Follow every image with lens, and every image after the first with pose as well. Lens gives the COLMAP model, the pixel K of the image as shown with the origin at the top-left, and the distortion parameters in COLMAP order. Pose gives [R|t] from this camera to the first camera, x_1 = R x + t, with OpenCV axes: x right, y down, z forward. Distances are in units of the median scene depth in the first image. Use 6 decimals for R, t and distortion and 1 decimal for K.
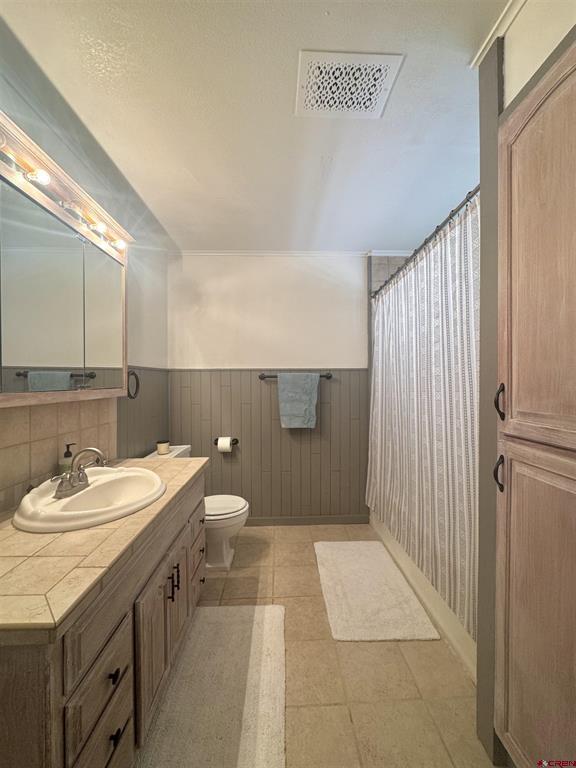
lens RADIAL K [[336.0, 0, 288.0], [0, 336.0, 384.0], [0, 0, 1]] dist [-0.000840, -0.000596]
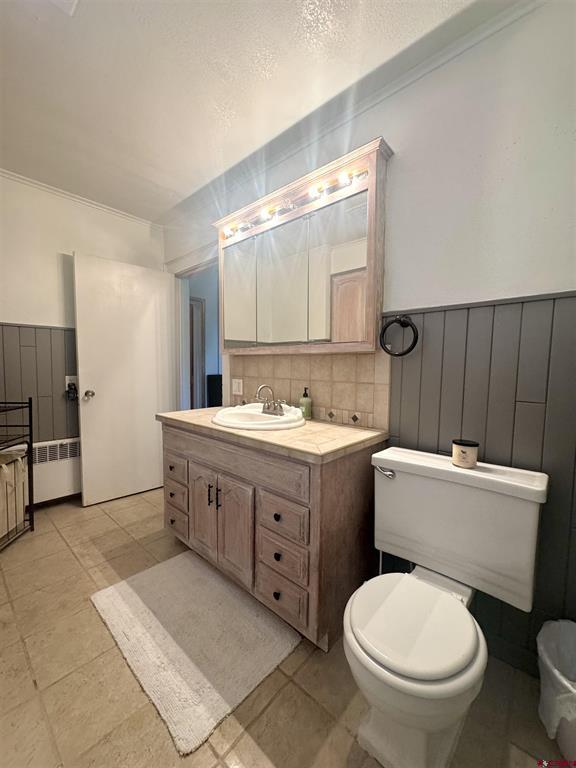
lens RADIAL K [[309.3, 0, 288.0], [0, 309.3, 384.0], [0, 0, 1]] dist [0.001376, 0.000155]
pose [[-0.696547, 0.036043, -0.716606, 0.224498], [-0.023905, 0.997017, 0.073383, 0.072807], [0.717113, 0.068245, -0.693608, 1.606918]]
